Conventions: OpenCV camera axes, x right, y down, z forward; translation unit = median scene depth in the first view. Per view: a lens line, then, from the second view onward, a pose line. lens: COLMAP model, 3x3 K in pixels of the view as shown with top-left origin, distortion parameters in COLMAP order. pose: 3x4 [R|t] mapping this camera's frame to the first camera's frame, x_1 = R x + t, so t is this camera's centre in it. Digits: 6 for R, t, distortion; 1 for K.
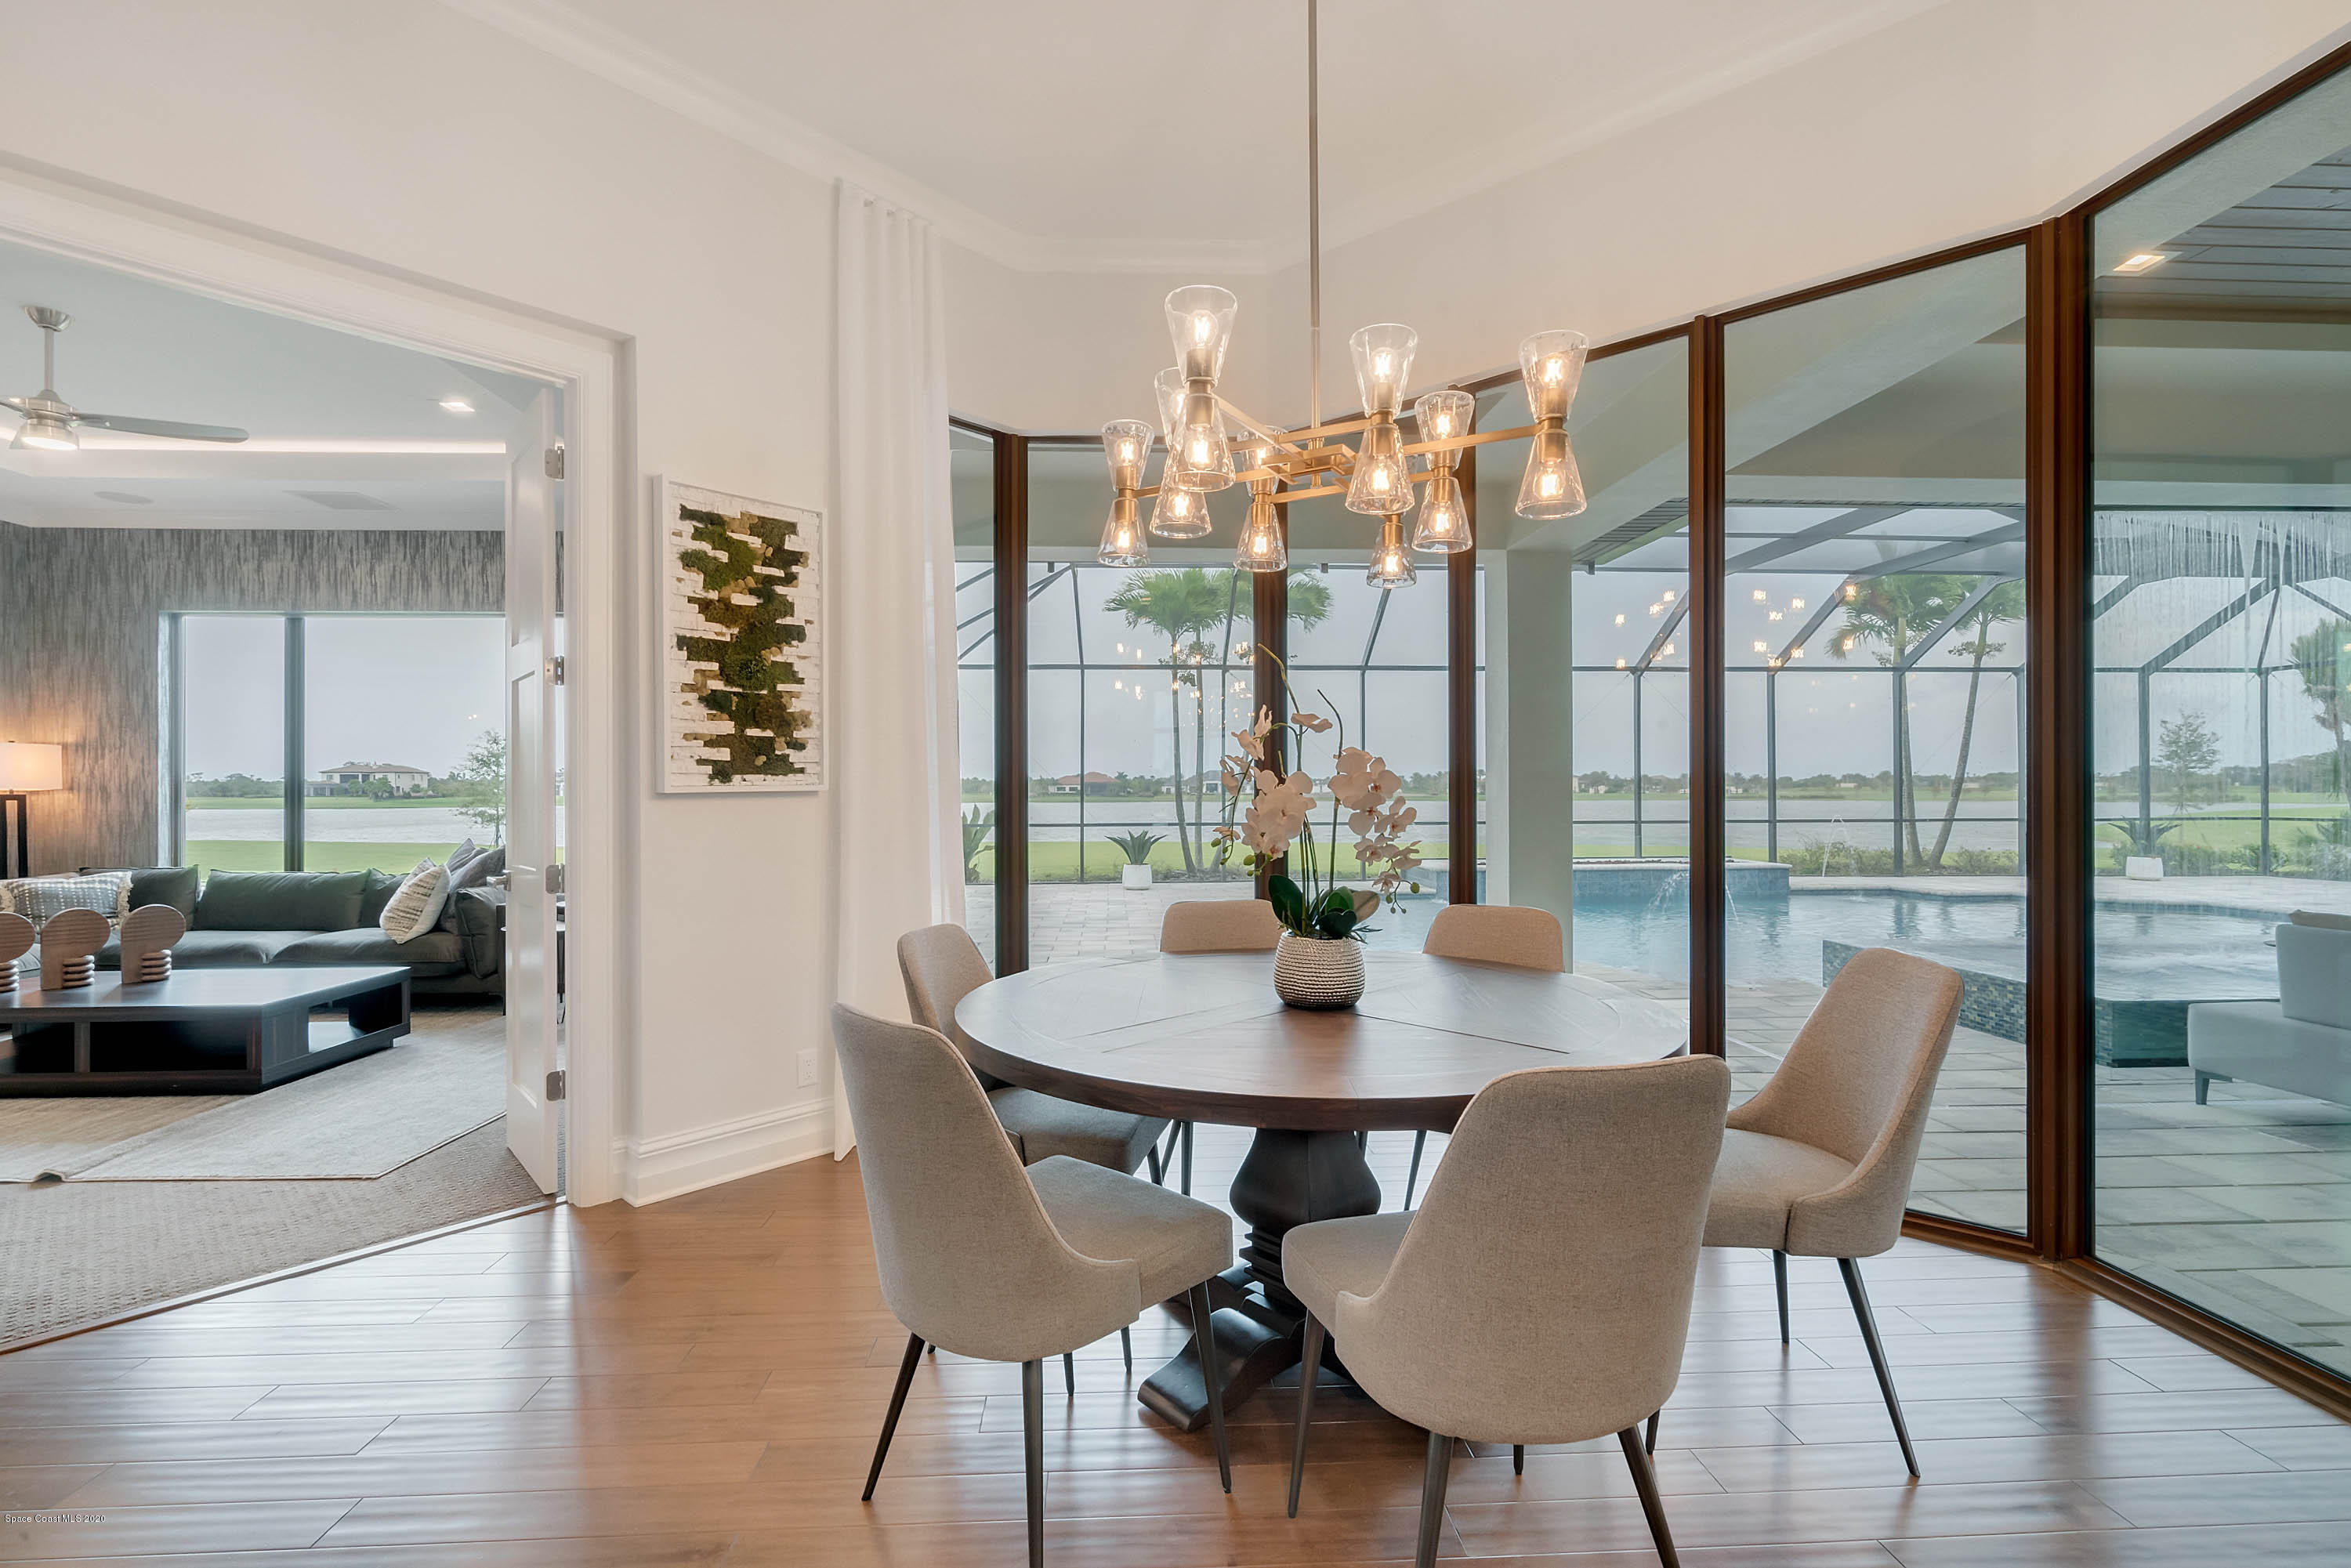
lens RADIAL K [[1066.0, 0, 1164.9], [0, 1066.0, 795.7], [0, 0, 1]] dist [-0.005889, -0.000391]
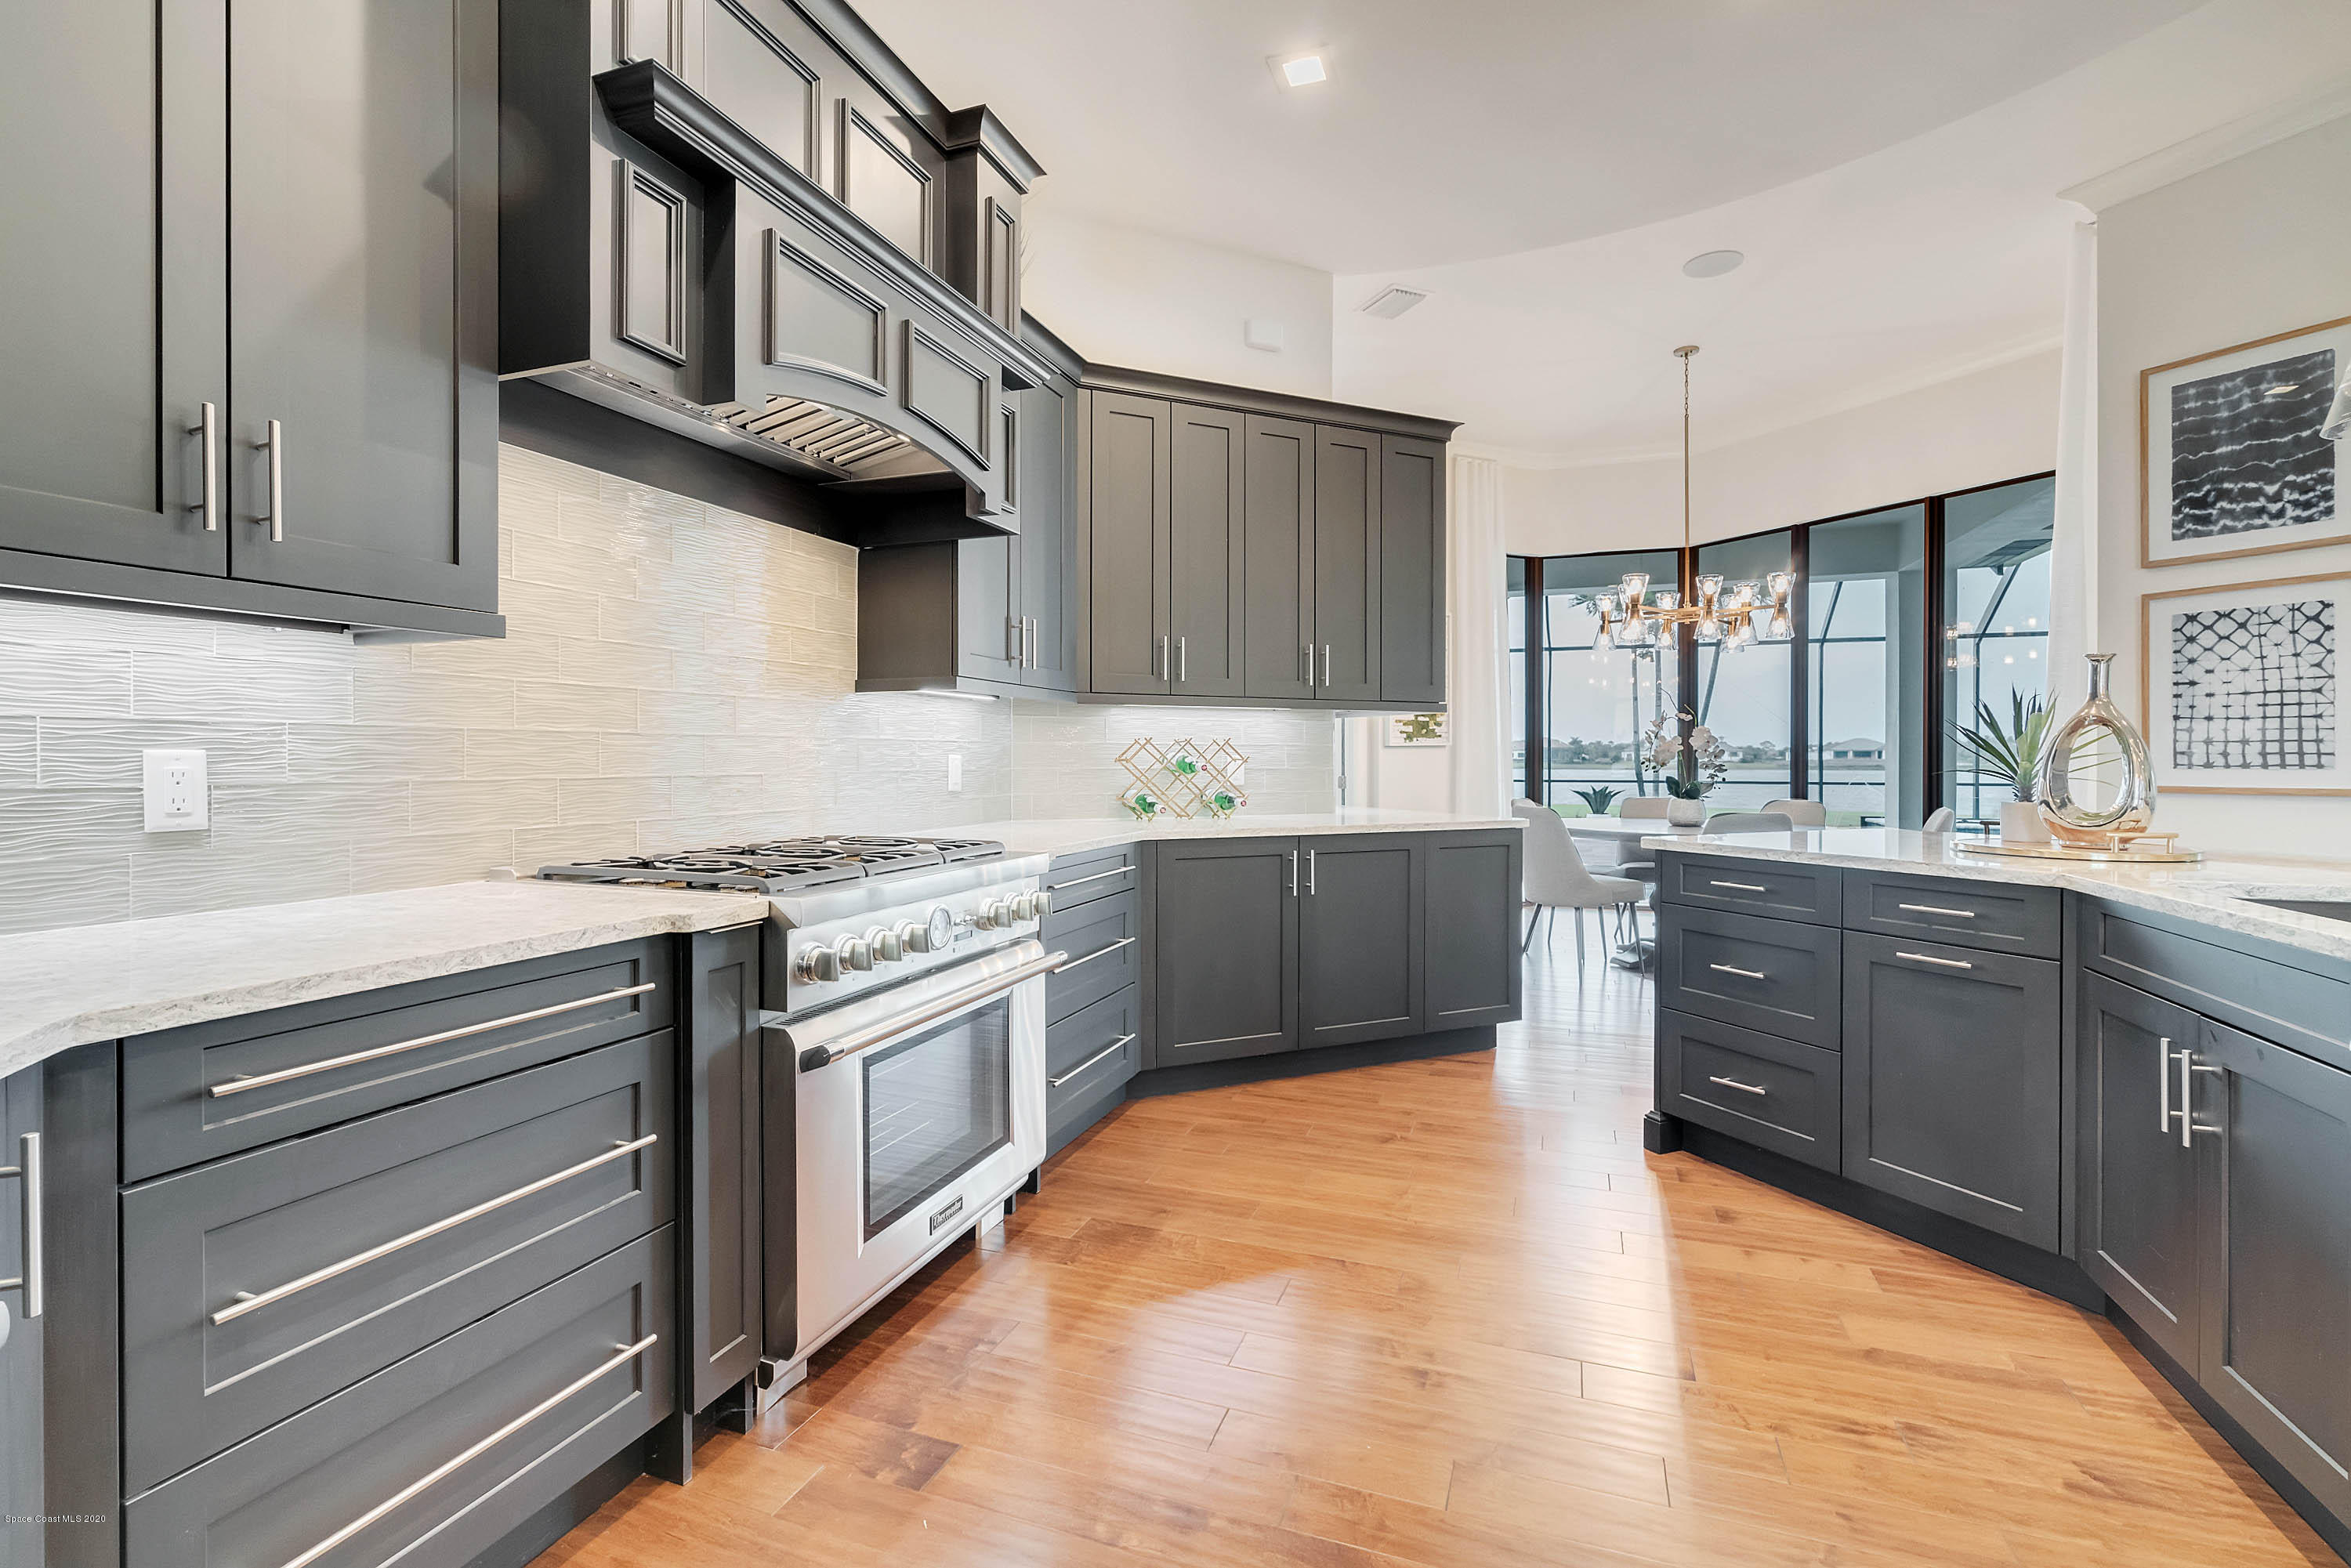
lens RADIAL K [[1066.0, 0, 1166.4], [0, 1066.0, 767.2], [0, 0, 1]] dist [-0.005889, -0.000391]
pose [[0.918457, 0.008955, -0.395419, 0.003192], [-0.006991, 0.999955, 0.006407, 0.029901], [0.395458, -0.003120, 0.918479, -1.205686]]
